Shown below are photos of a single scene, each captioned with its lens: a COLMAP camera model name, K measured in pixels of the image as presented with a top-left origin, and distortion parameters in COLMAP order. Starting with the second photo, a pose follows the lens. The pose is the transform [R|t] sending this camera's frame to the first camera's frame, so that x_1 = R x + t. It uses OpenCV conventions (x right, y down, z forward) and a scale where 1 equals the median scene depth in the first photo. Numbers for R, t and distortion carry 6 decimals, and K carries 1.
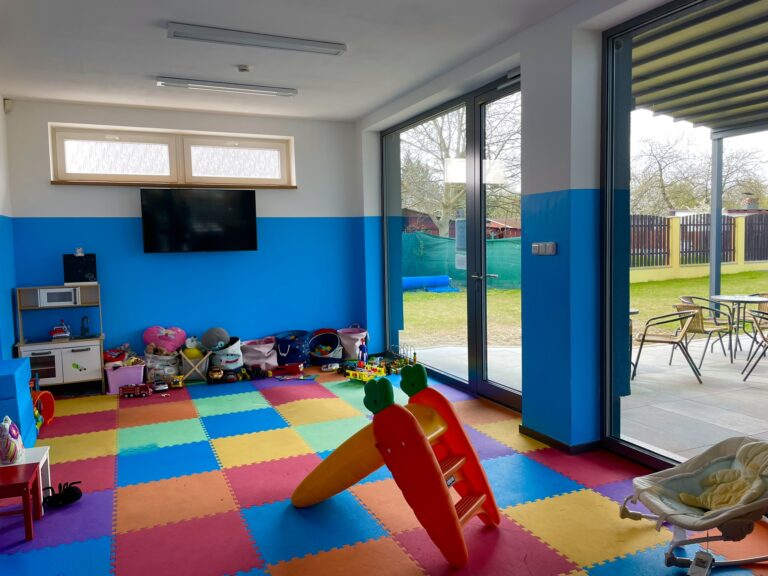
lens RADIAL K [[579.0, 0, 377.6], [0, 579.0, 284.4], [0, 0, 1]] dist [0.102768, -0.144812]
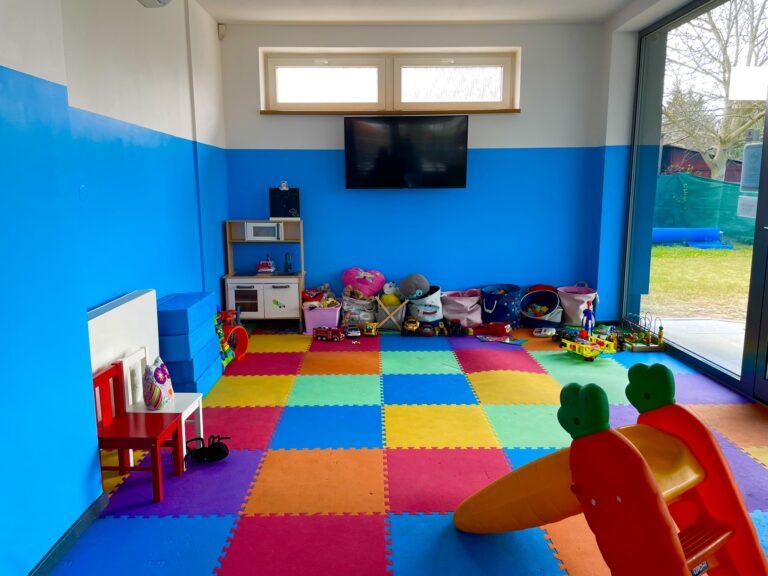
lens RADIAL K [[579.0, 0, 377.6], [0, 579.0, 284.4], [0, 0, 1]] dist [0.102768, -0.144812]
pose [[0.920509, 0.081302, -0.382168, 0.013130], [-0.045553, 0.993772, 0.101694, 0.001638], [0.388056, -0.076202, 0.918480, 0.162438]]
